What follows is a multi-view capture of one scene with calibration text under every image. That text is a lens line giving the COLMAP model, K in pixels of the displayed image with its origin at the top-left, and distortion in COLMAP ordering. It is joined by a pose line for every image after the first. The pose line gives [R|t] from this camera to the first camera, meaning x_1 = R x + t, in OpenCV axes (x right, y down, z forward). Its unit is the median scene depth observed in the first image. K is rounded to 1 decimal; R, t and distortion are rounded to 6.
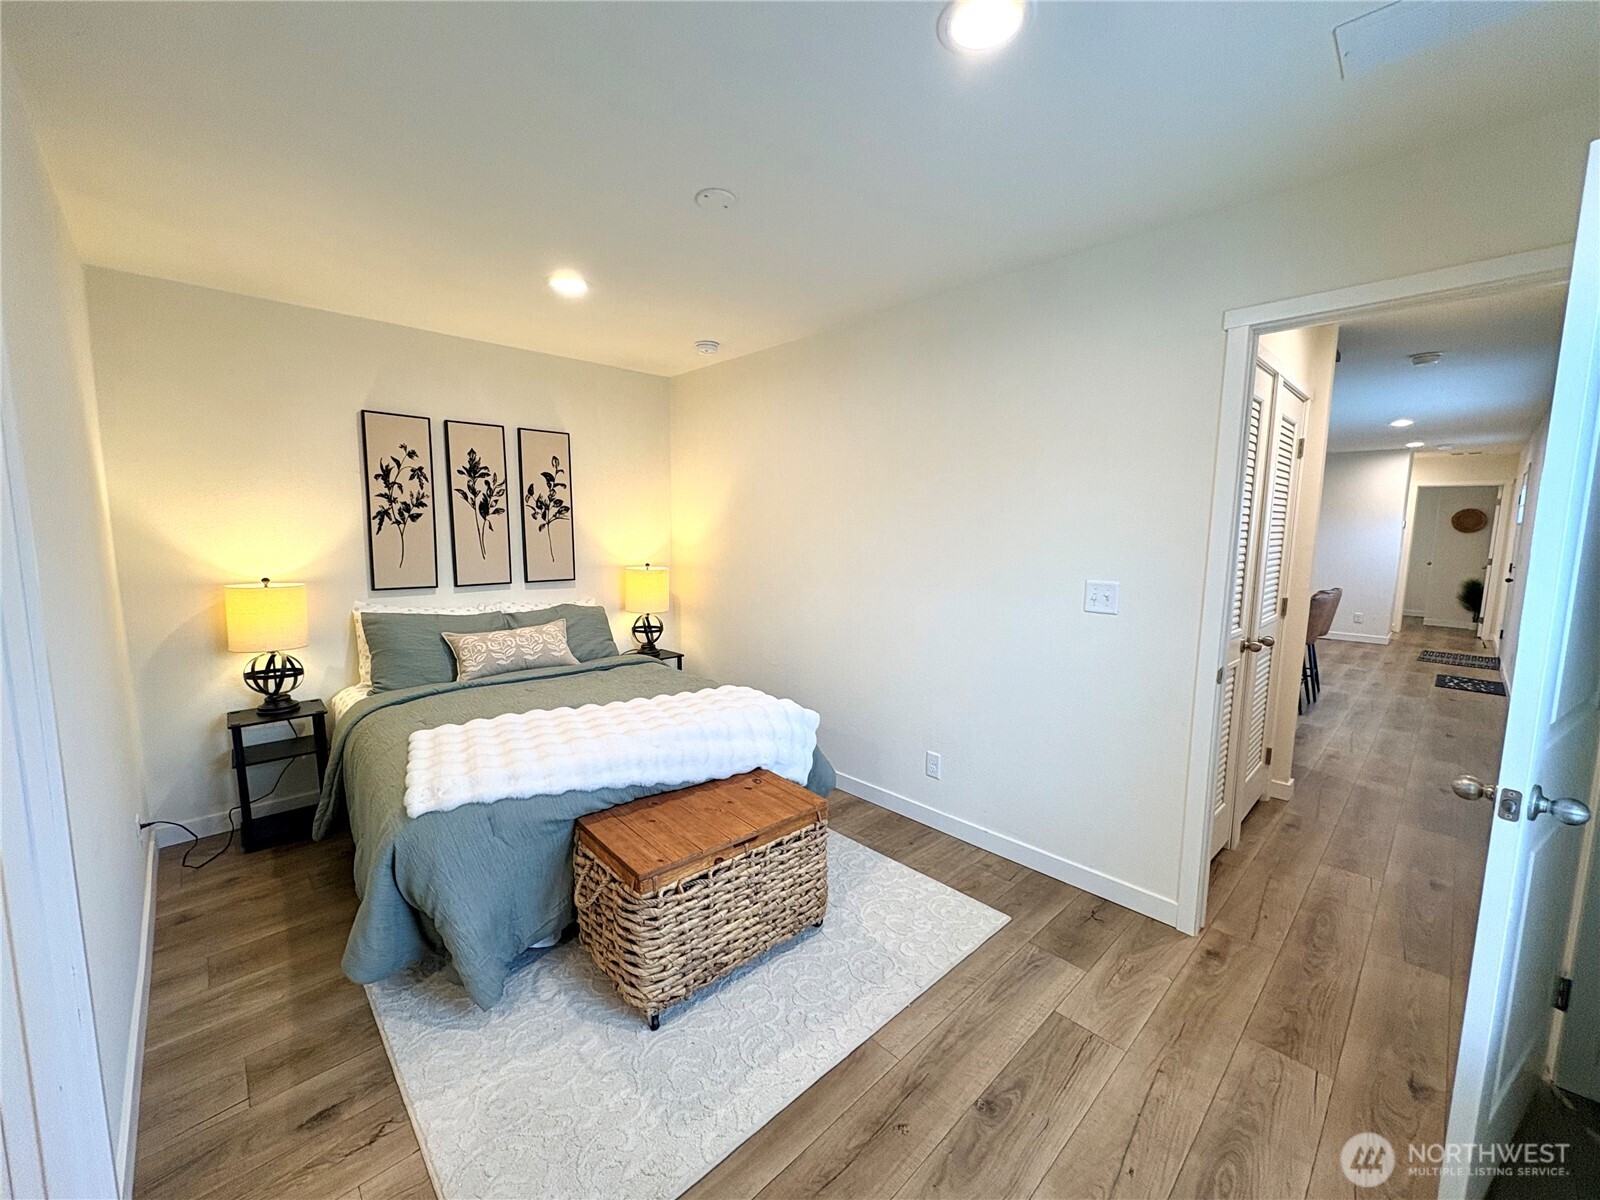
lens RADIAL K [[639.3, 0, 838.5], [0, 639.3, 586.3], [0, 0, 1]] dist [0.000248, -0.000048]
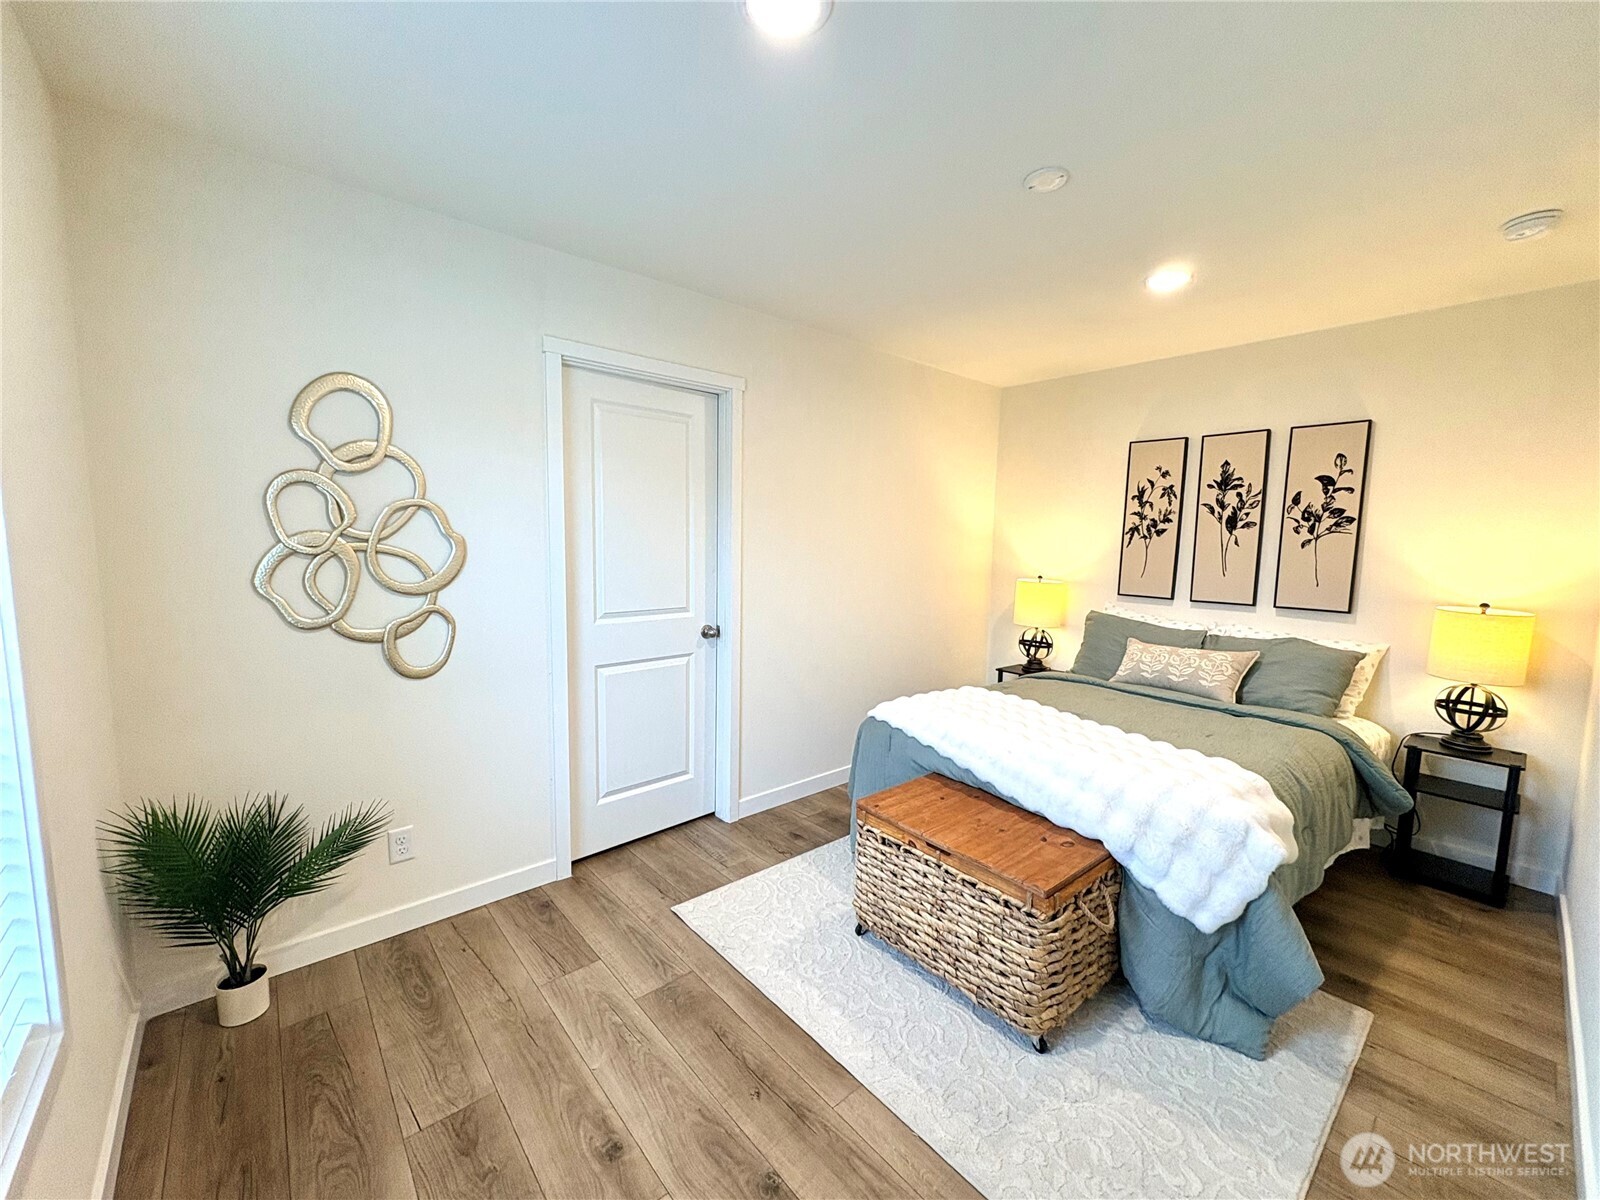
lens RADIAL K [[639.3, 0, 799.5], [0, 639.3, 635.2], [0, 0, 1]] dist [0.000248, -0.000048]
pose [[-0.086715, 0.147040, -0.985322, 0.562617], [-0.104449, 0.982255, 0.155774, -0.049294], [0.990743, 0.116424, -0.069818, 0.570293]]
